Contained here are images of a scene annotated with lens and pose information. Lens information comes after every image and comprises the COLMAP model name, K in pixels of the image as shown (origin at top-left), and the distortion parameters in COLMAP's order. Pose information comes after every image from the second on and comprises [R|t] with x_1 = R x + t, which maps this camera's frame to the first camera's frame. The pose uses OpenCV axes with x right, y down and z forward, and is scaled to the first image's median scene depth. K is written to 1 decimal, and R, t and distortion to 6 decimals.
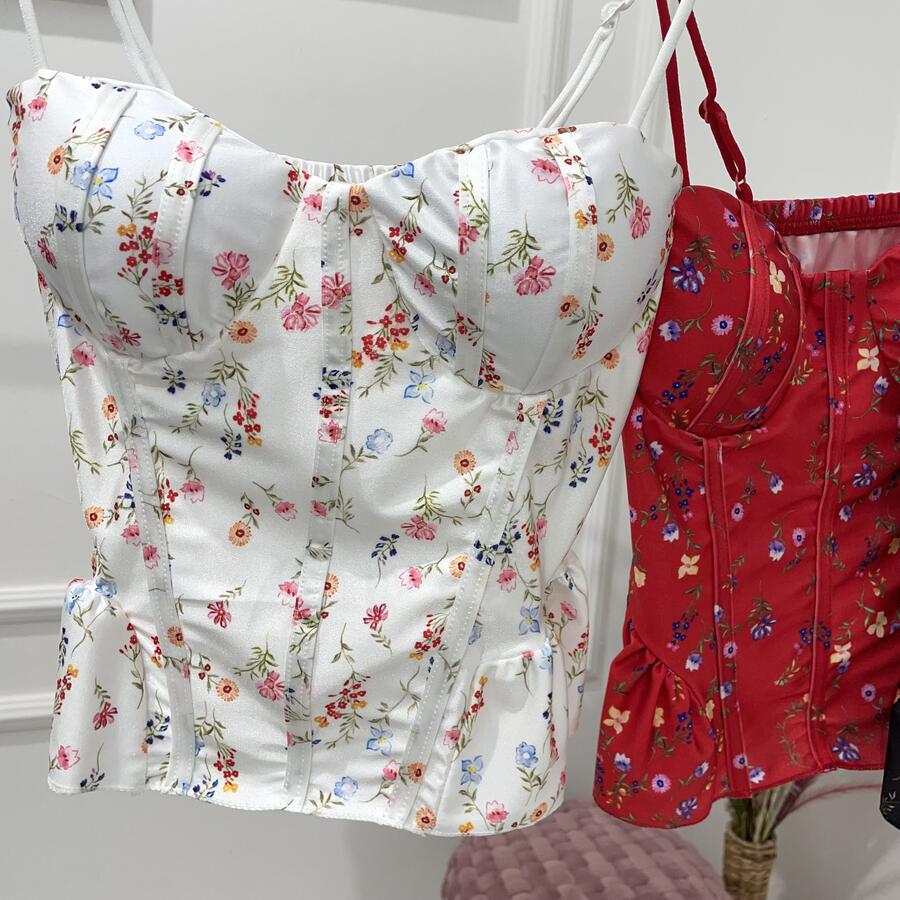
lens RADIAL K [[870.2, 0, 467.0], [0, 870.2, 453.9], [0, 0, 1]] dist [0.125662, -0.235094]
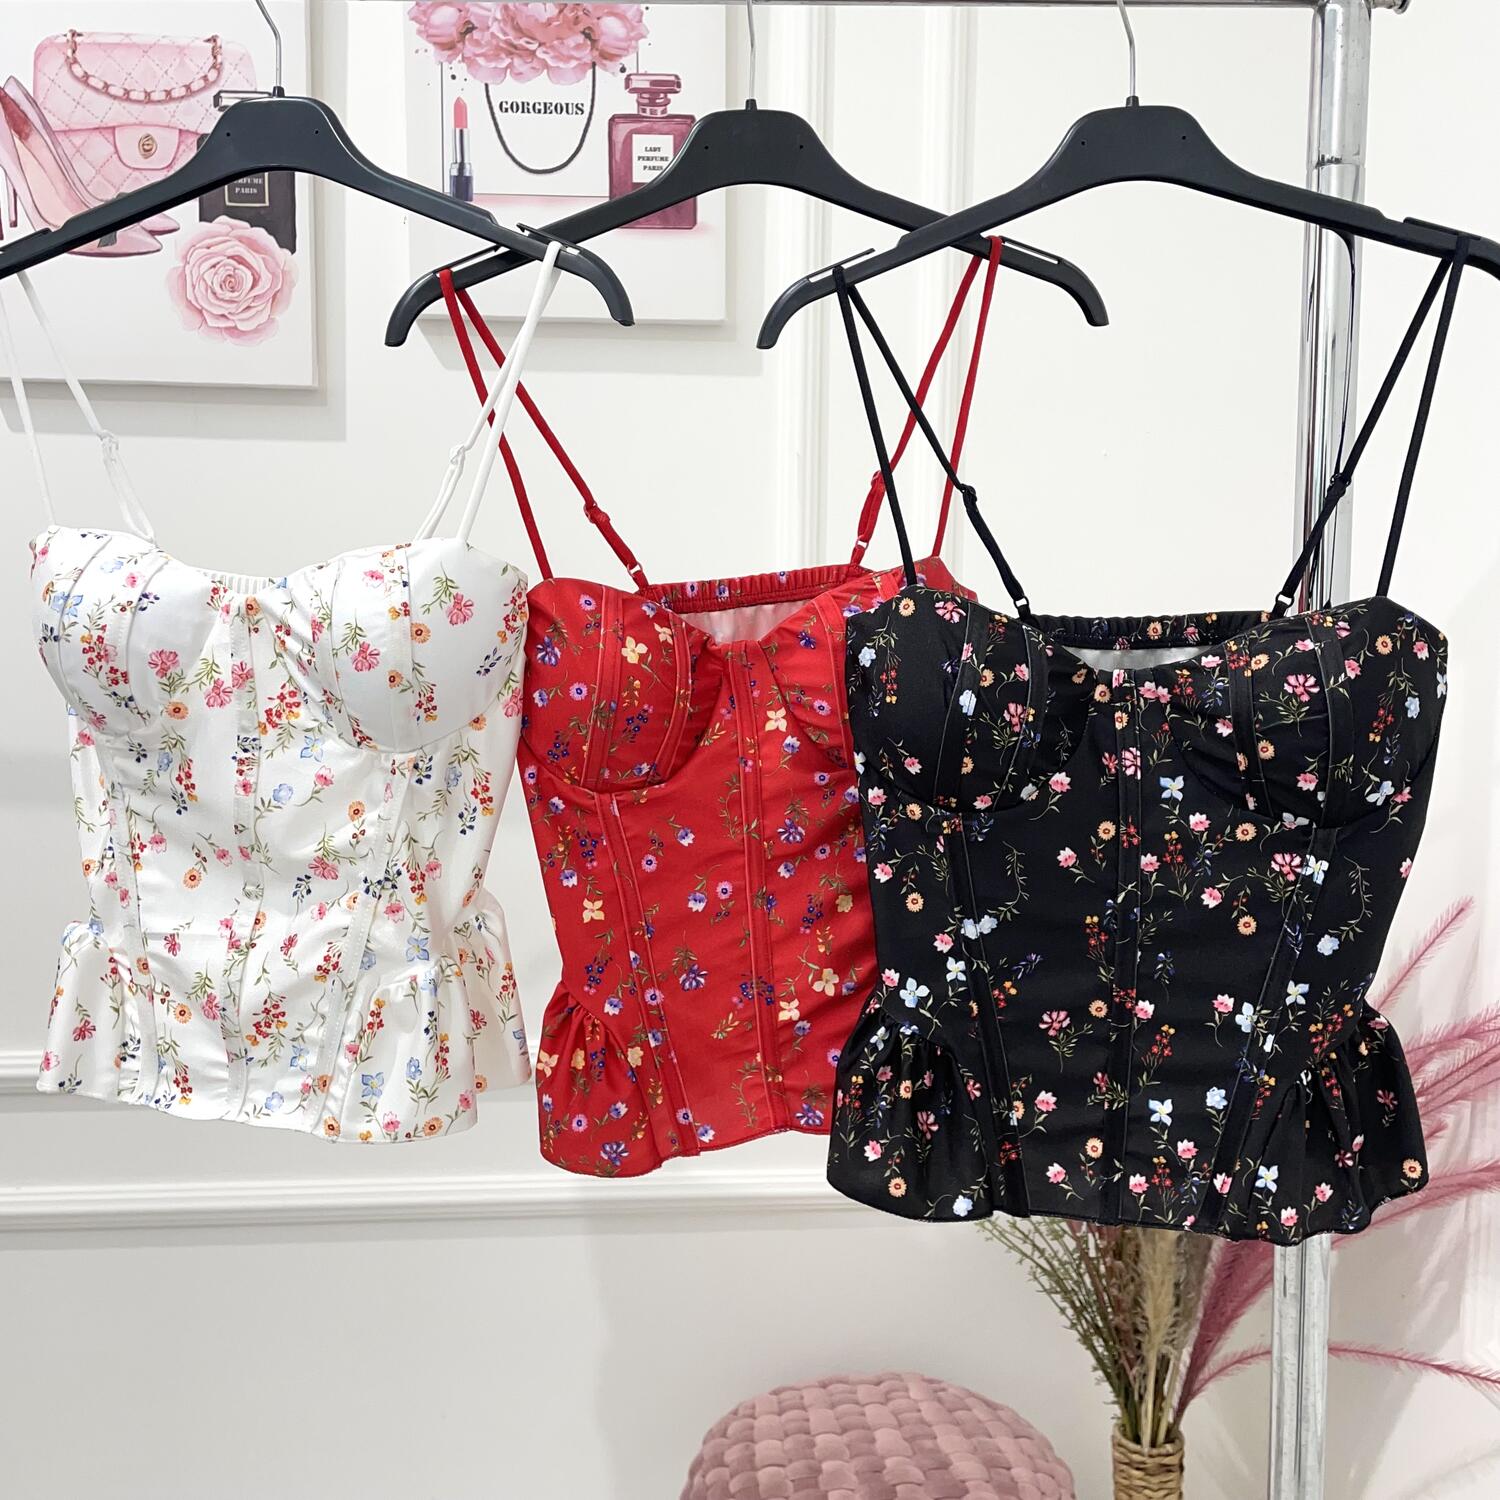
lens RADIAL K [[1450.4, 0, 778.4], [0, 1450.4, 756.5], [0, 0, 1]] dist [0.125662, -0.235094]
pose [[0.978886, -0.034658, -0.201445, 0.942966], [0.005594, 0.989694, -0.143090, 0.219384], [0.204328, 0.138942, 0.968992, -0.816613]]
